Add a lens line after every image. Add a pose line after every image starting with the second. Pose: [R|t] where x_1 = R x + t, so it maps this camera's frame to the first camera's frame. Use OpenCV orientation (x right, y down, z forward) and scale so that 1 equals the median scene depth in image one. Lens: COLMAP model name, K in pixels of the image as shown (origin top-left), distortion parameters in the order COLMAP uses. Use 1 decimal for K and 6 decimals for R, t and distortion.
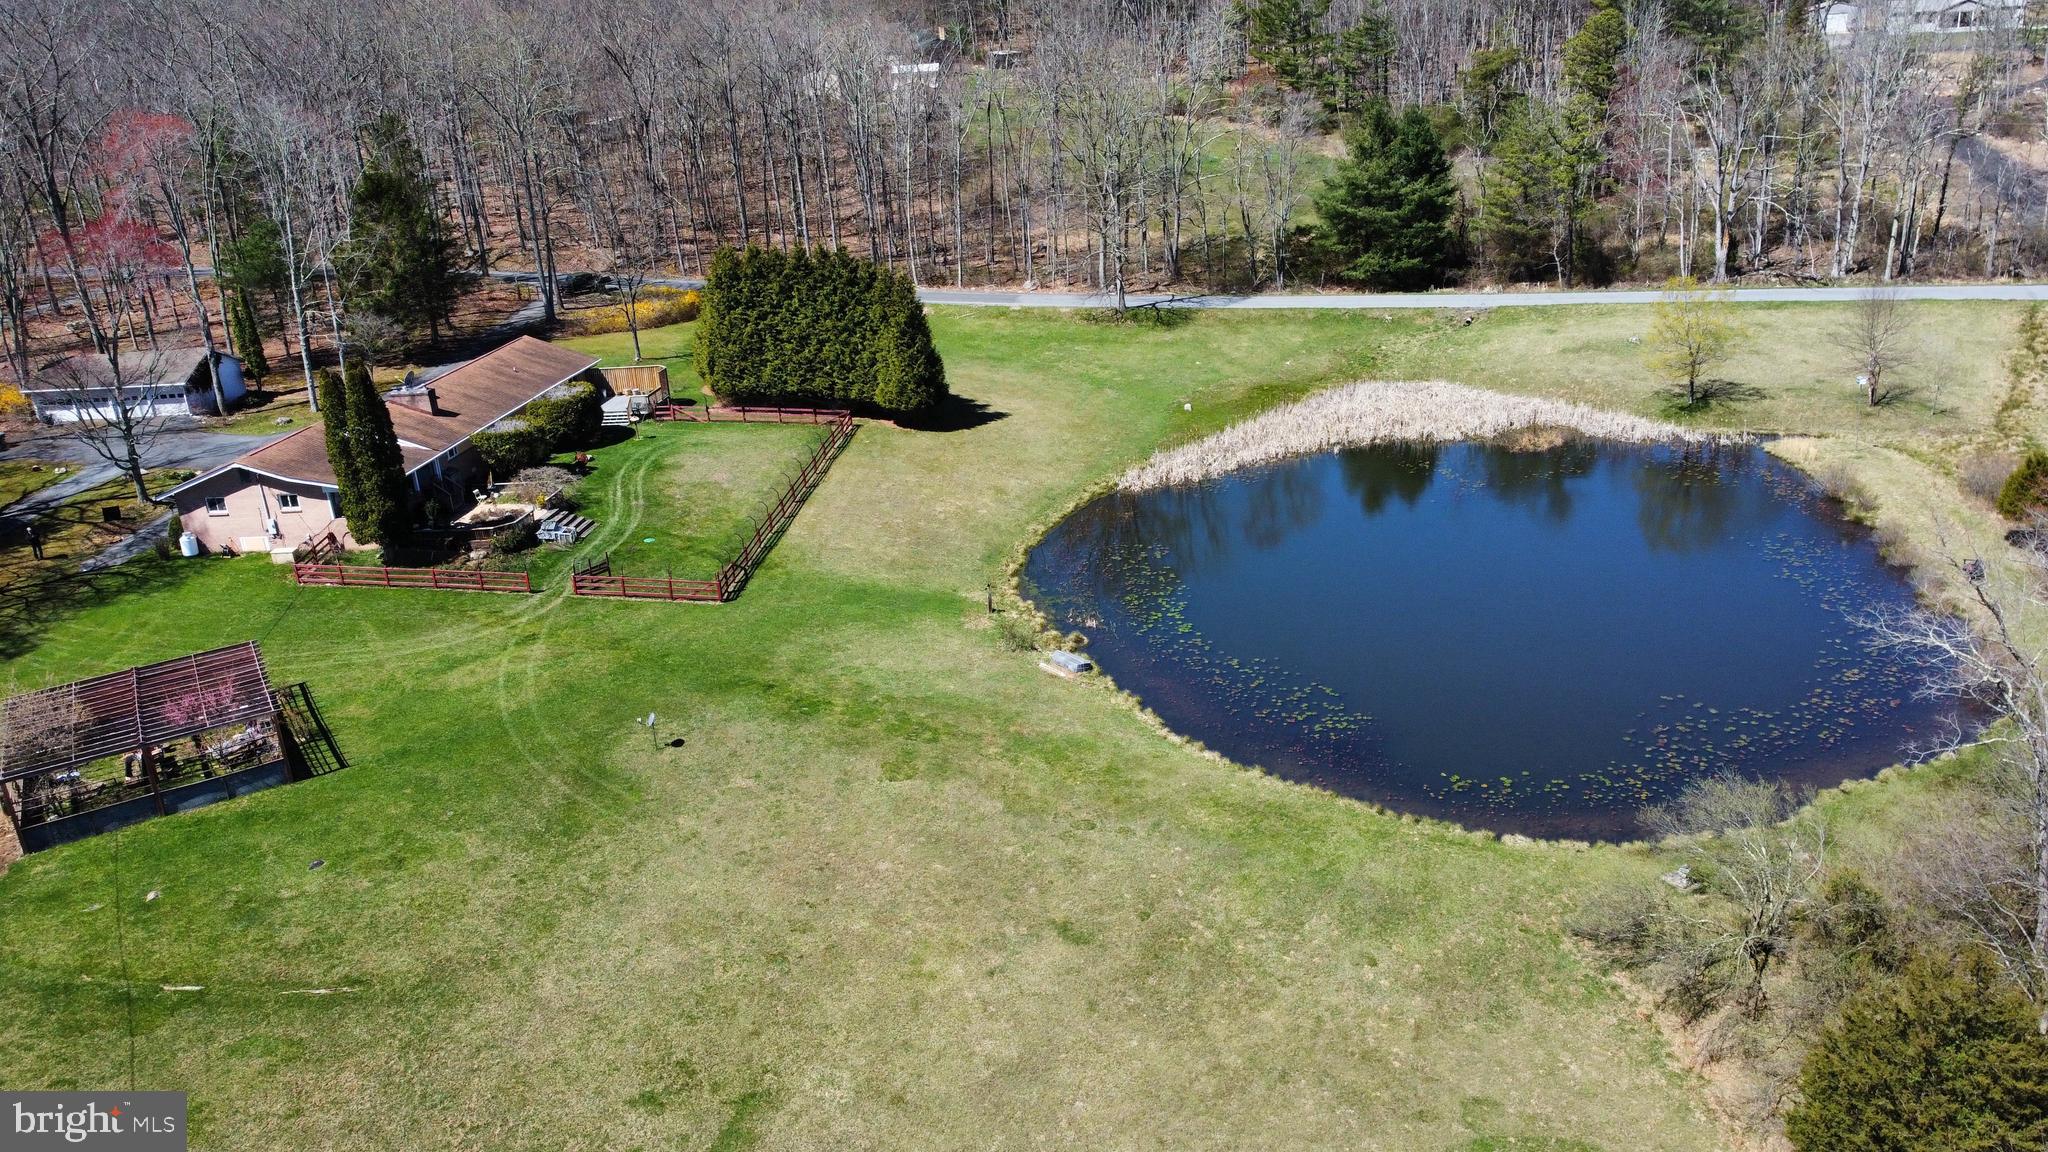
lens RADIAL K [[1544.3, 0, 1010.7], [0, 1544.3, 575.1], [0, 0, 1]] dist [0.008269, -0.009378]
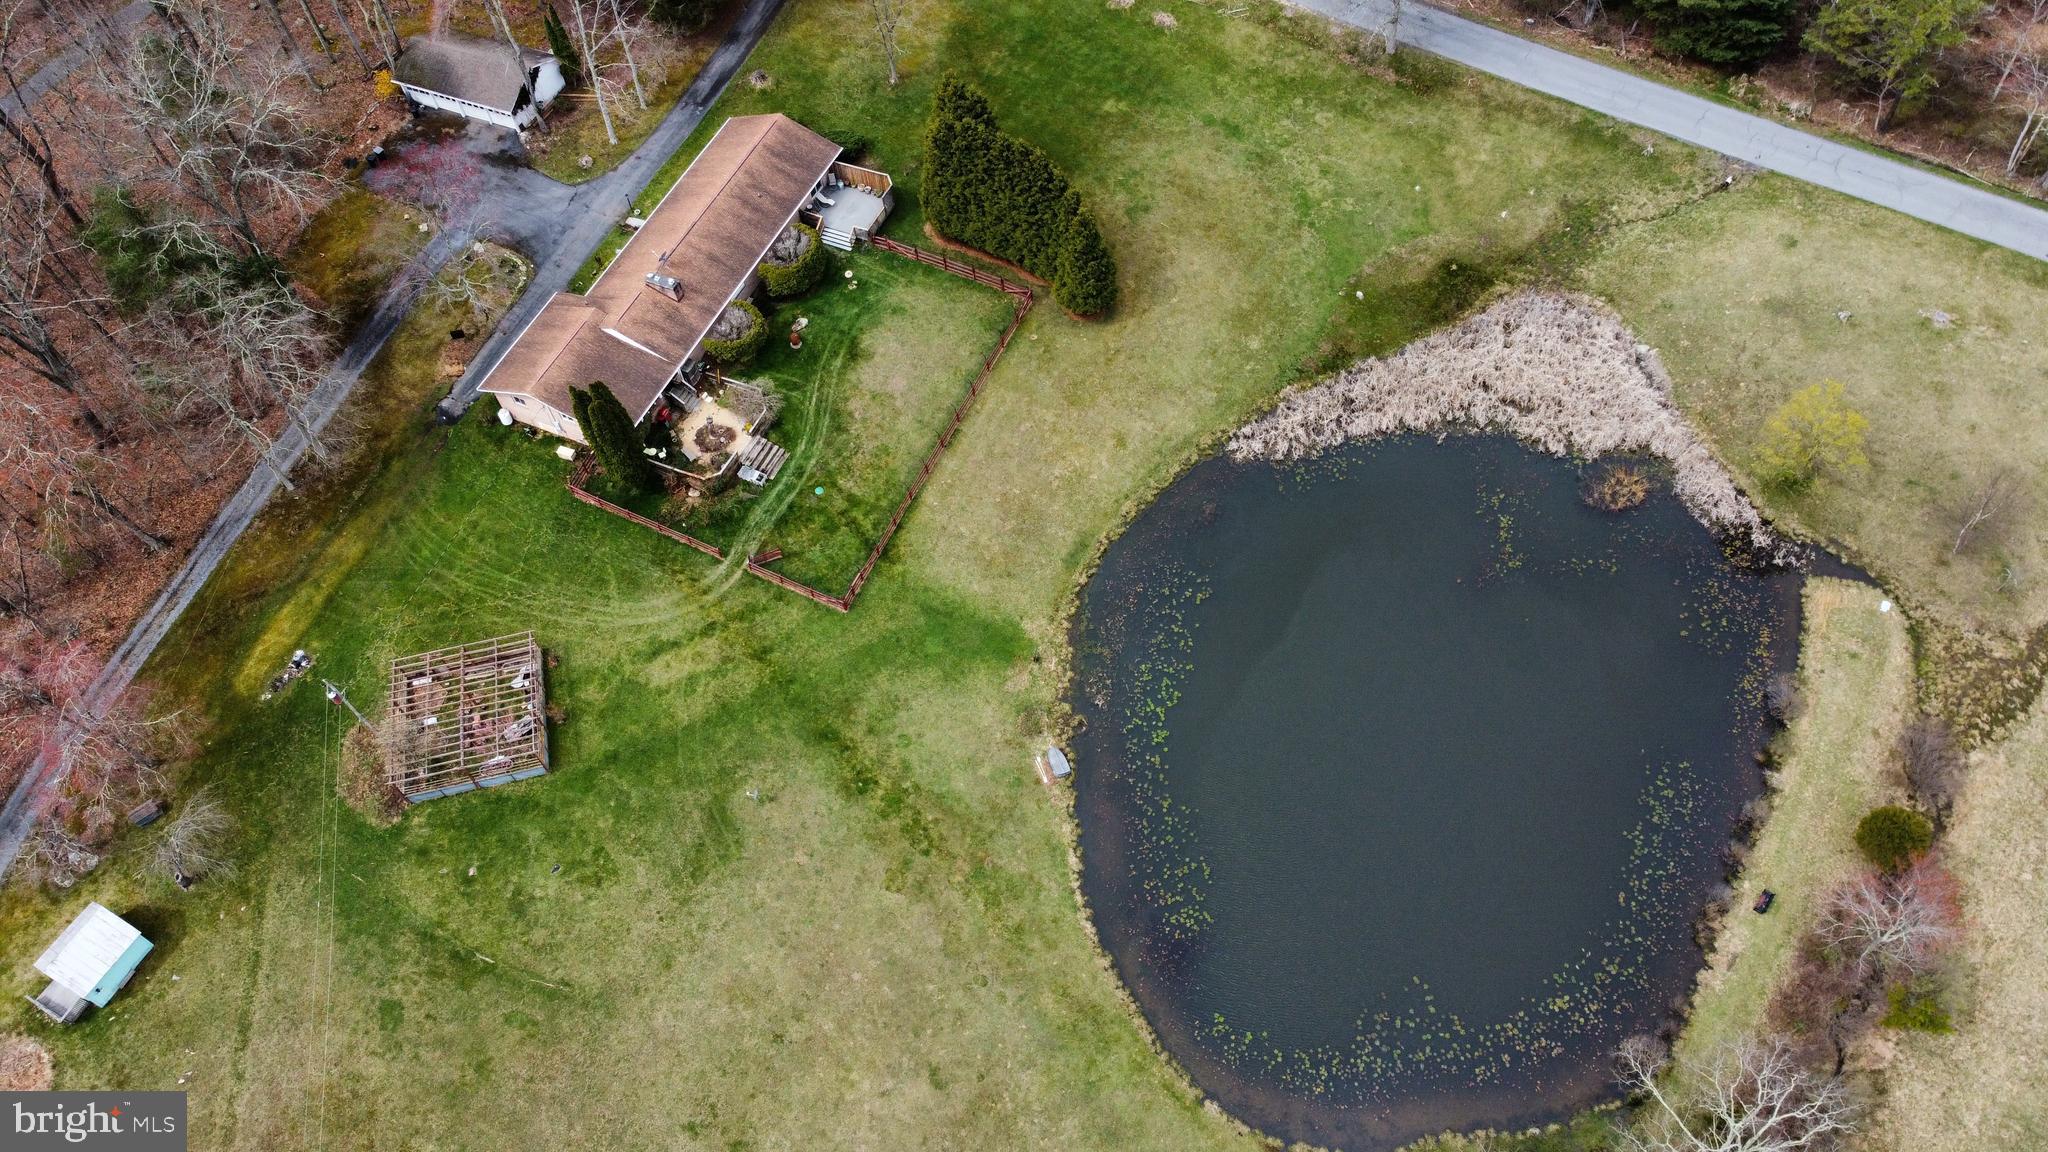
lens RADIAL K [[1530.0, 0, 1000.8], [0, 1530.0, 581.9], [0, 0, 1]] dist [0.006847, -0.008200]
pose [[0.947391, 0.267535, -0.175715, 0.150795], [-0.103328, 0.775213, 0.623192, -0.740174], [0.302943, -0.572250, 0.762073, 0.013737]]
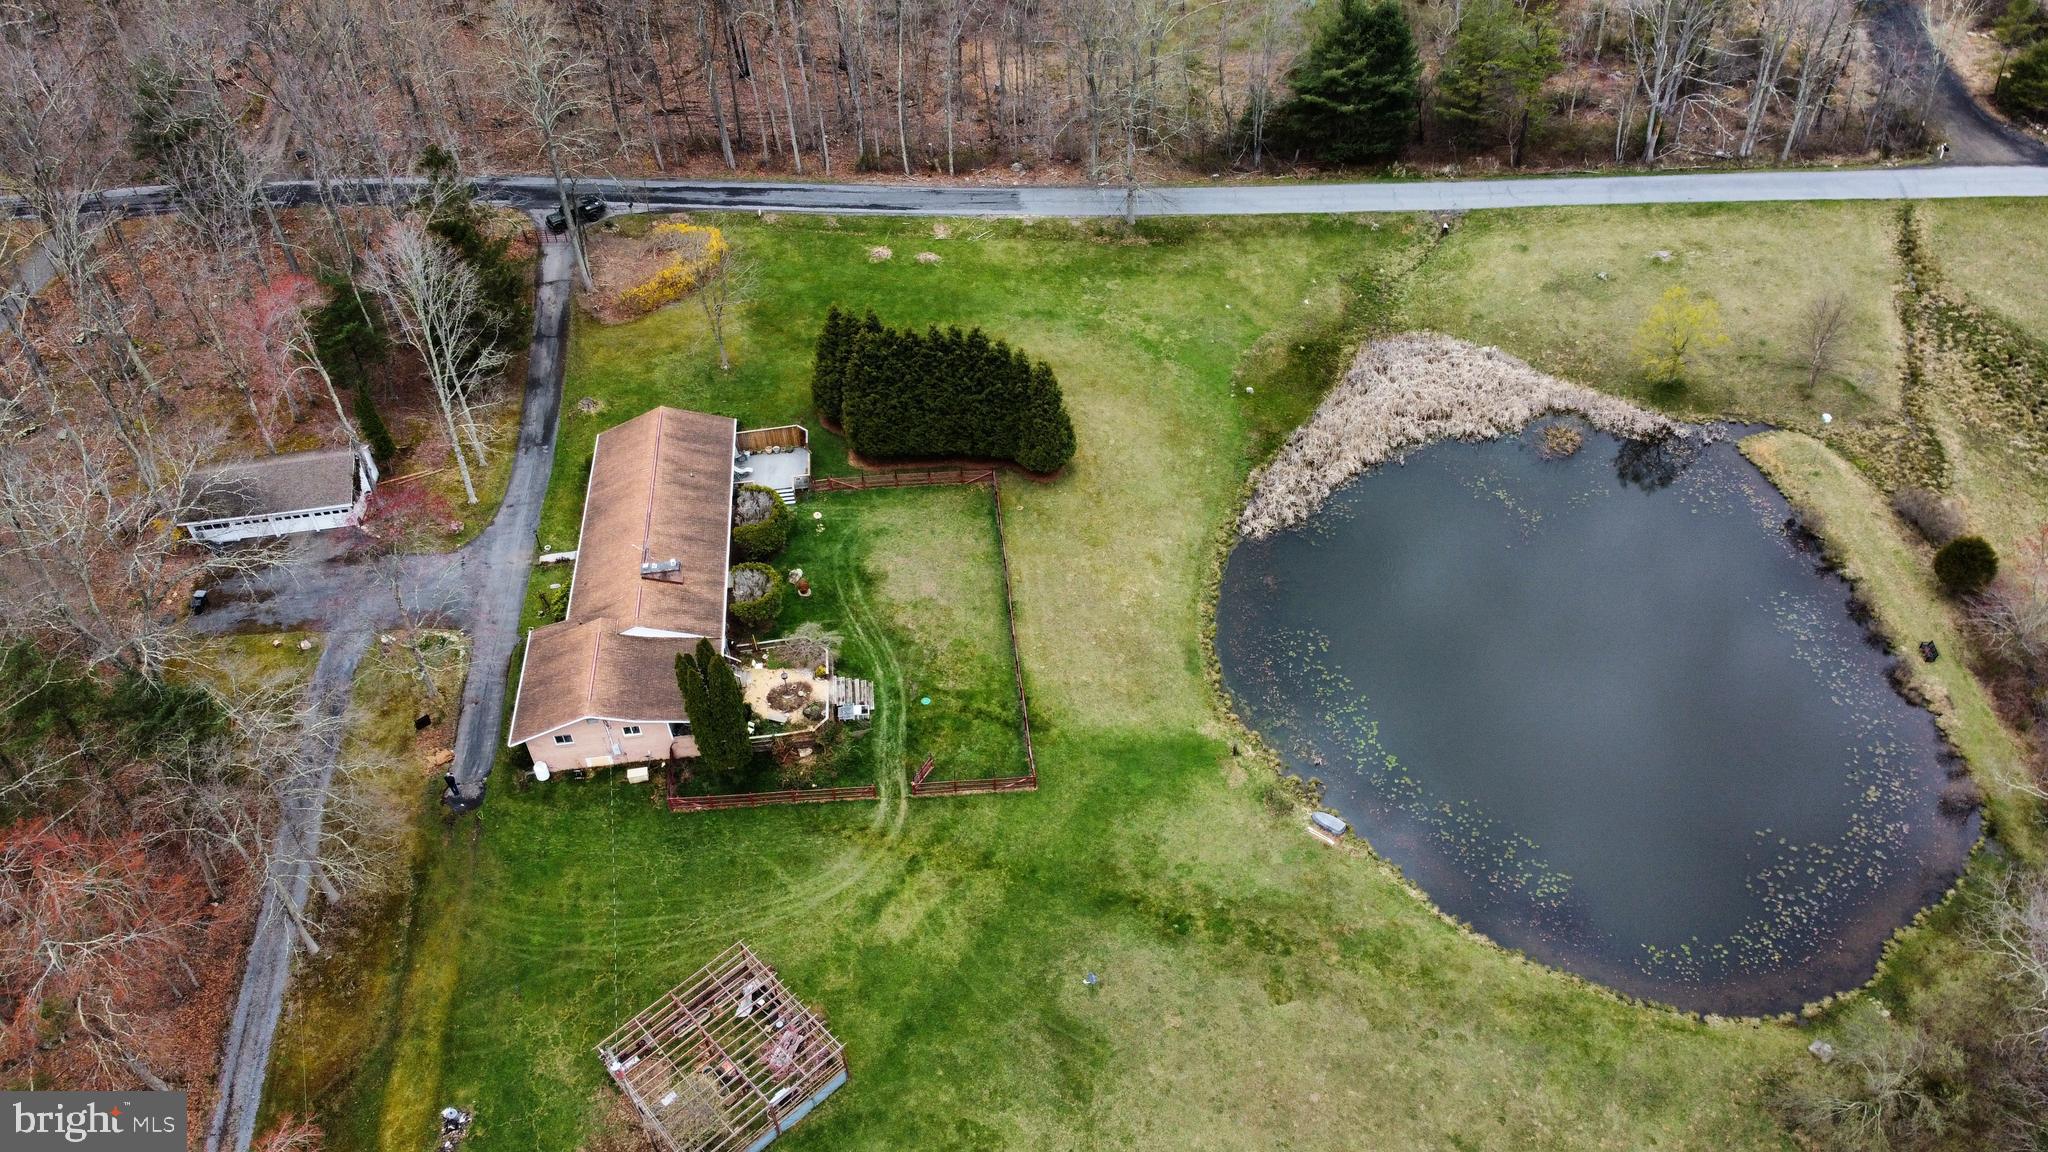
lens RADIAL K [[1545.7, 0, 1010.1], [0, 1545.7, 578.7], [0, 0, 1]] dist [0.000724, -0.007130]
pose [[0.977348, -0.133765, 0.164007, -0.333493], [0.067578, 0.931613, 0.357115, -0.503511], [-0.200560, -0.337942, 0.919549, -0.078930]]
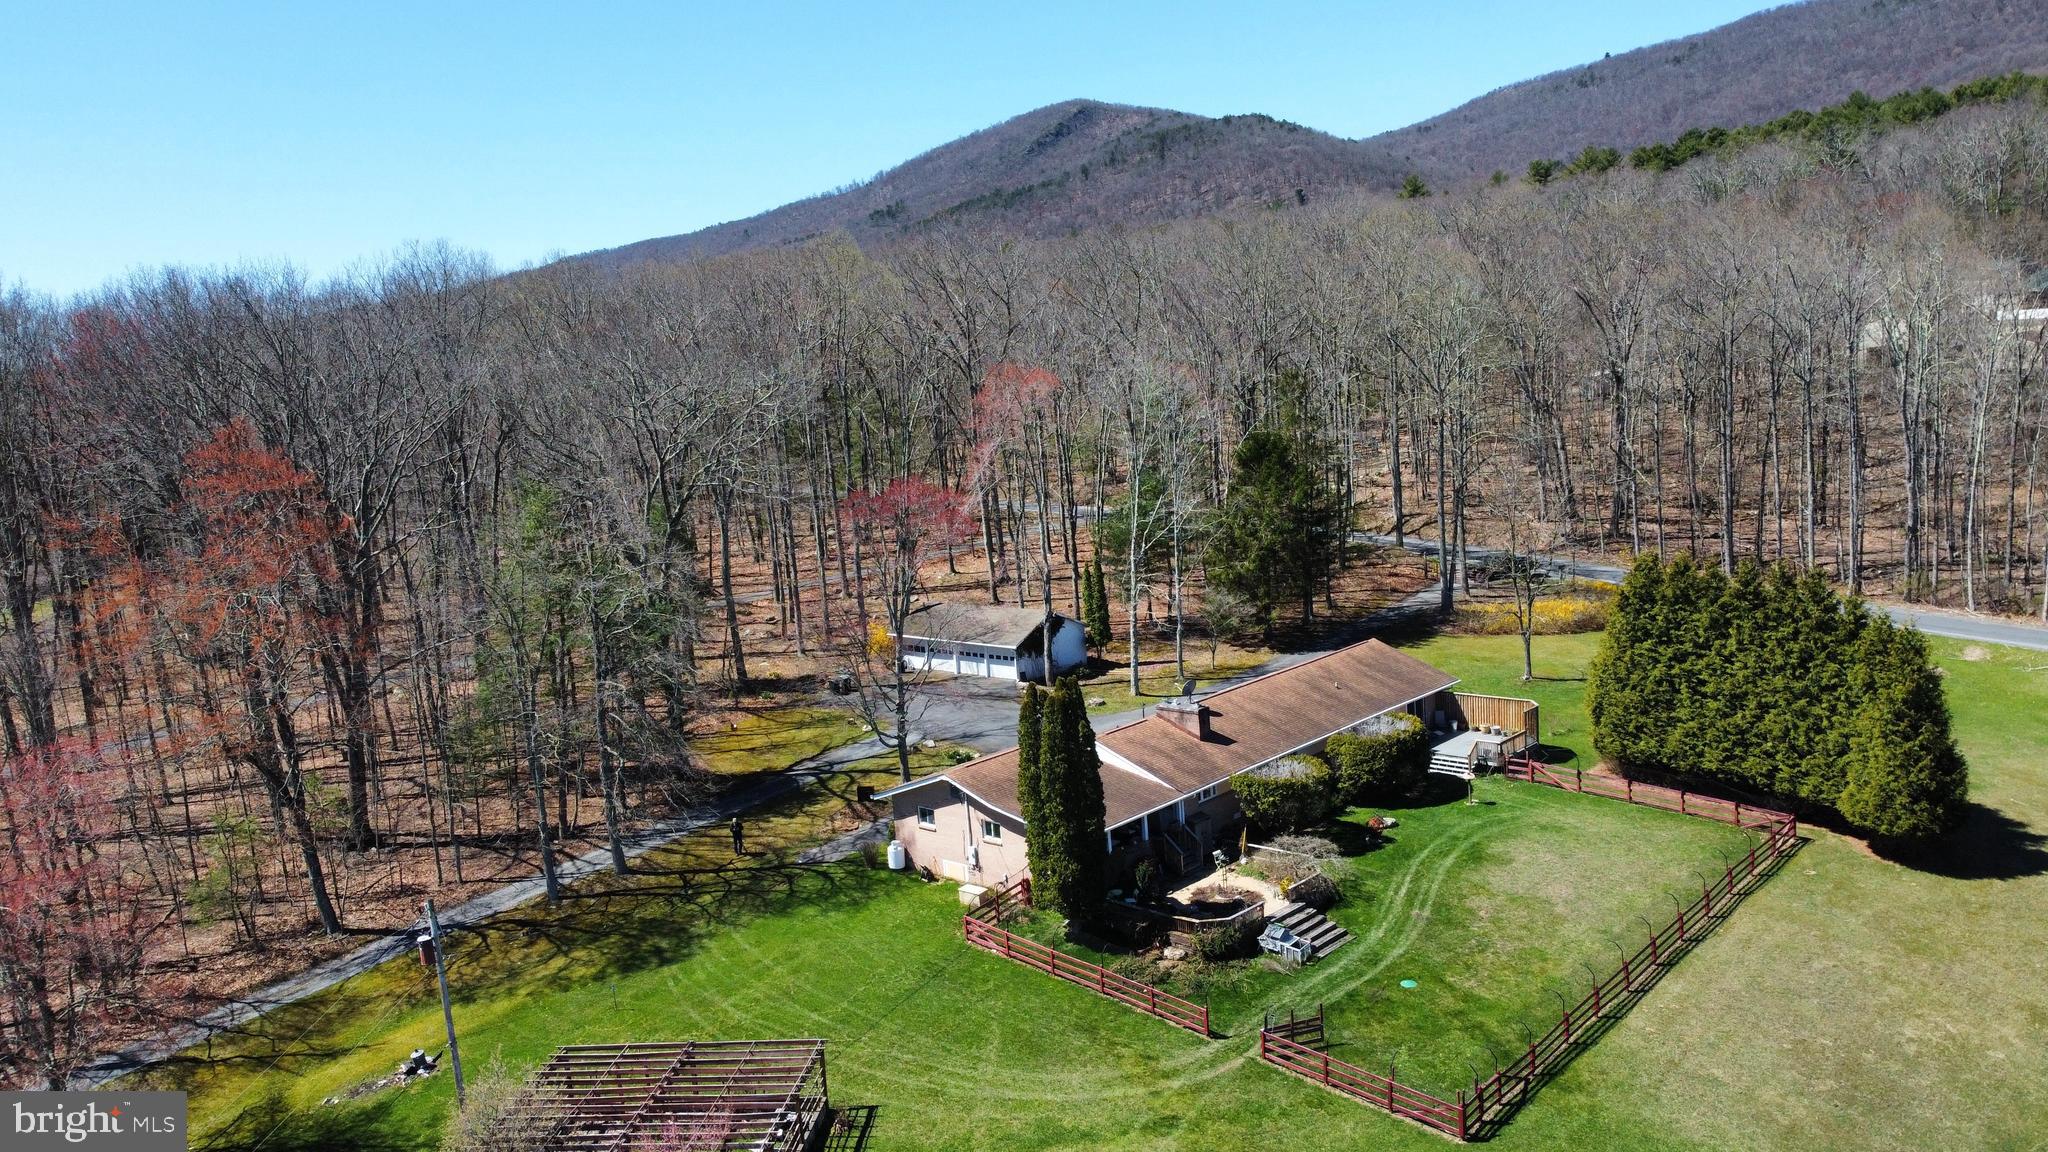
lens RADIAL K [[1545.7, 0, 1010.1], [0, 1545.7, 578.7], [0, 0, 1]] dist [0.000724, -0.007130]
pose [[0.795828, 0.098488, -0.597460, 0.016268], [-0.185127, 0.979014, -0.085208, -0.101002], [0.576530, 0.178417, 0.797359, 0.300376]]
